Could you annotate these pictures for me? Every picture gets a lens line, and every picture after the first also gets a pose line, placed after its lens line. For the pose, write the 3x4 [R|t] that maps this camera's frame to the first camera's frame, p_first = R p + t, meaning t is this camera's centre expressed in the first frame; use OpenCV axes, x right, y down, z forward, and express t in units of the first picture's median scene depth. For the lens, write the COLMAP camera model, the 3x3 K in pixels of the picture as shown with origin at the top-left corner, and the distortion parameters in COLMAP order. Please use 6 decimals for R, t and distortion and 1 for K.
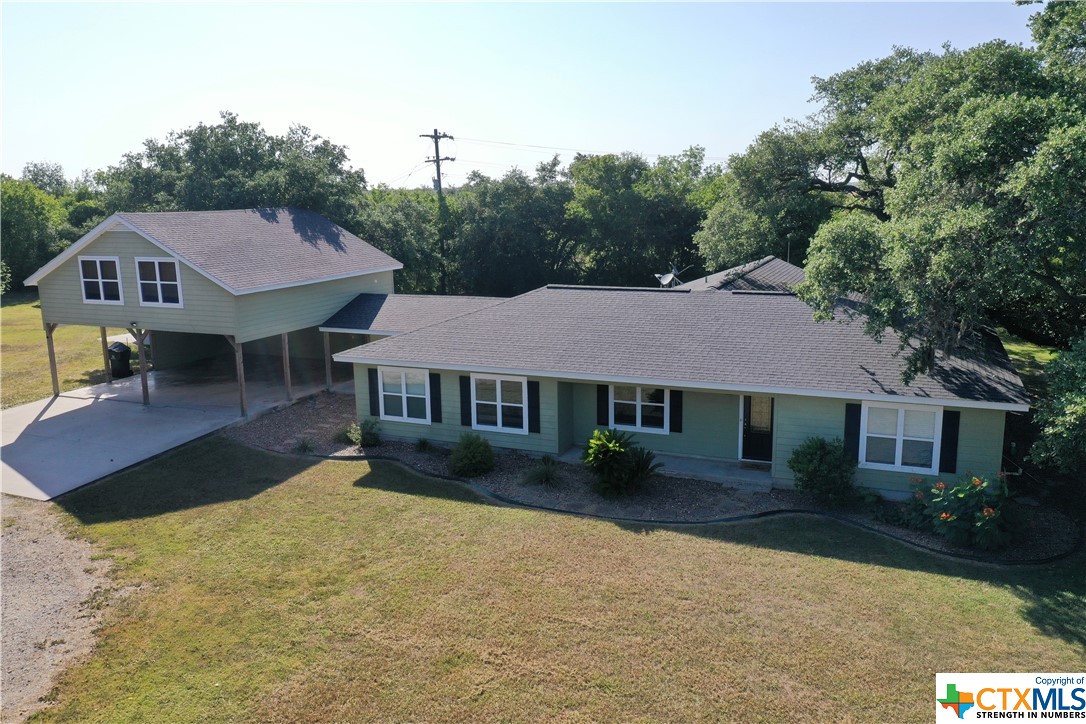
lens RADIAL K [[850.0, 0, 543.0], [0, 850.0, 362.0], [0, 0, 1]] dist [0.002481, 0.002377]
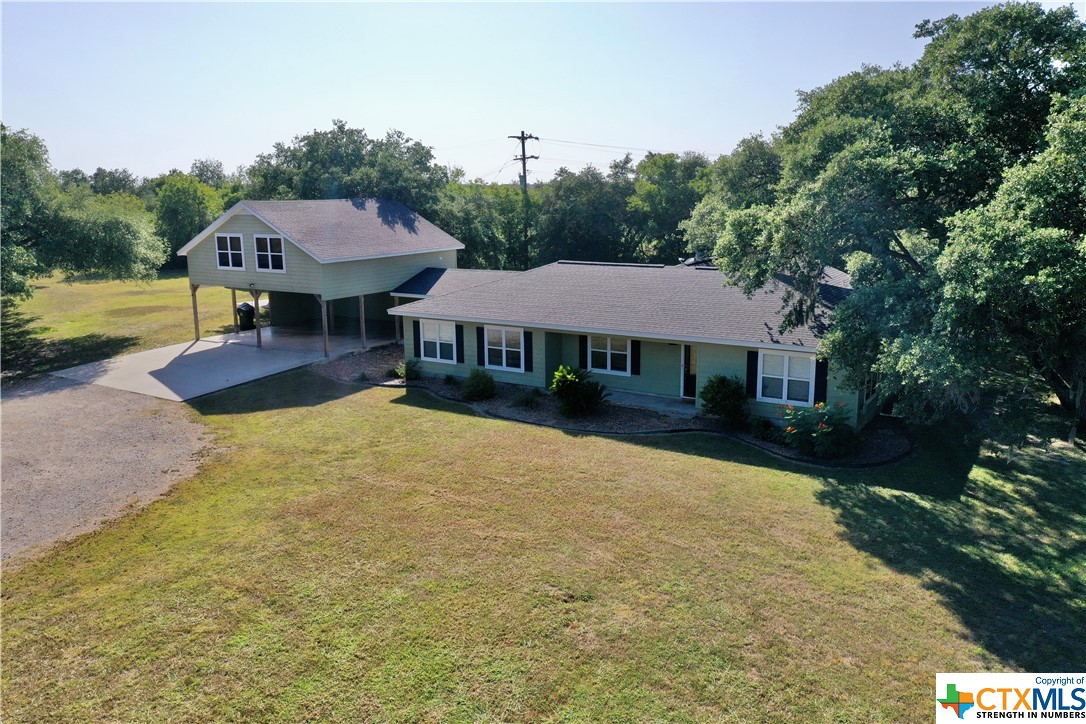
lens RADIAL K [[850.0, 0, 543.0], [0, 850.0, 362.0], [0, 0, 1]] dist [0.002481, 0.002377]
pose [[0.986770, 0.038068, -0.157591, 0.198014], [-0.037165, 0.999272, 0.008671, 0.051773], [0.157806, -0.002699, 0.987466, -0.258471]]
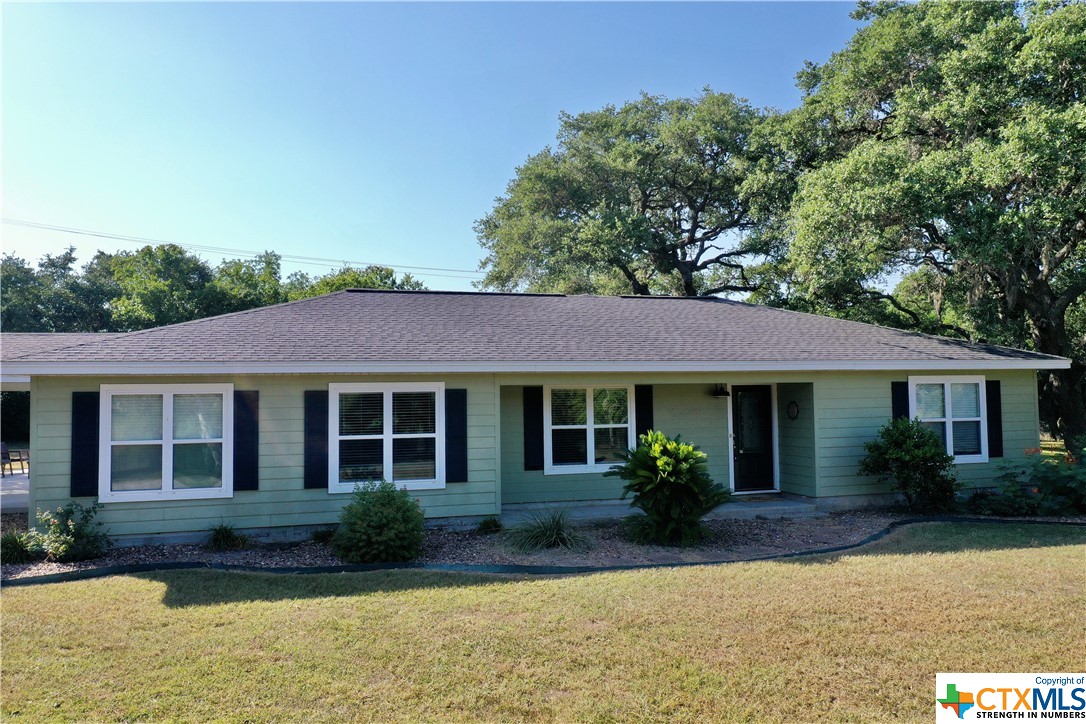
lens RADIAL K [[850.0, 0, 543.0], [0, 850.0, 362.0], [0, 0, 1]] dist [0.002481, 0.002377]
pose [[0.765604, 0.038866, 0.642138, -0.305184], [0.123993, 0.970542, -0.206577, 0.118625], [-0.631250, 0.237776, 0.738231, 0.482853]]
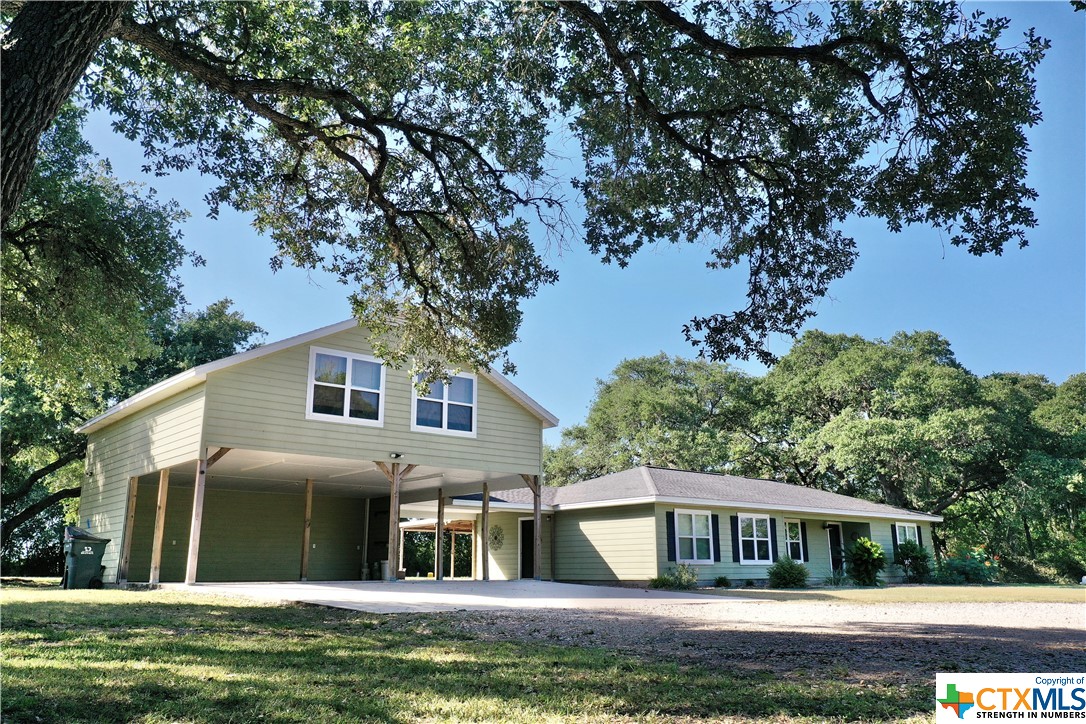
lens RADIAL K [[850.0, 0, 543.0], [0, 850.0, 362.0], [0, 0, 1]] dist [0.002481, 0.002377]
pose [[0.401005, 0.201603, 0.893617, -1.188093], [0.129752, 0.953149, -0.273260, 0.092323], [-0.906840, 0.225527, 0.356060, 0.731999]]
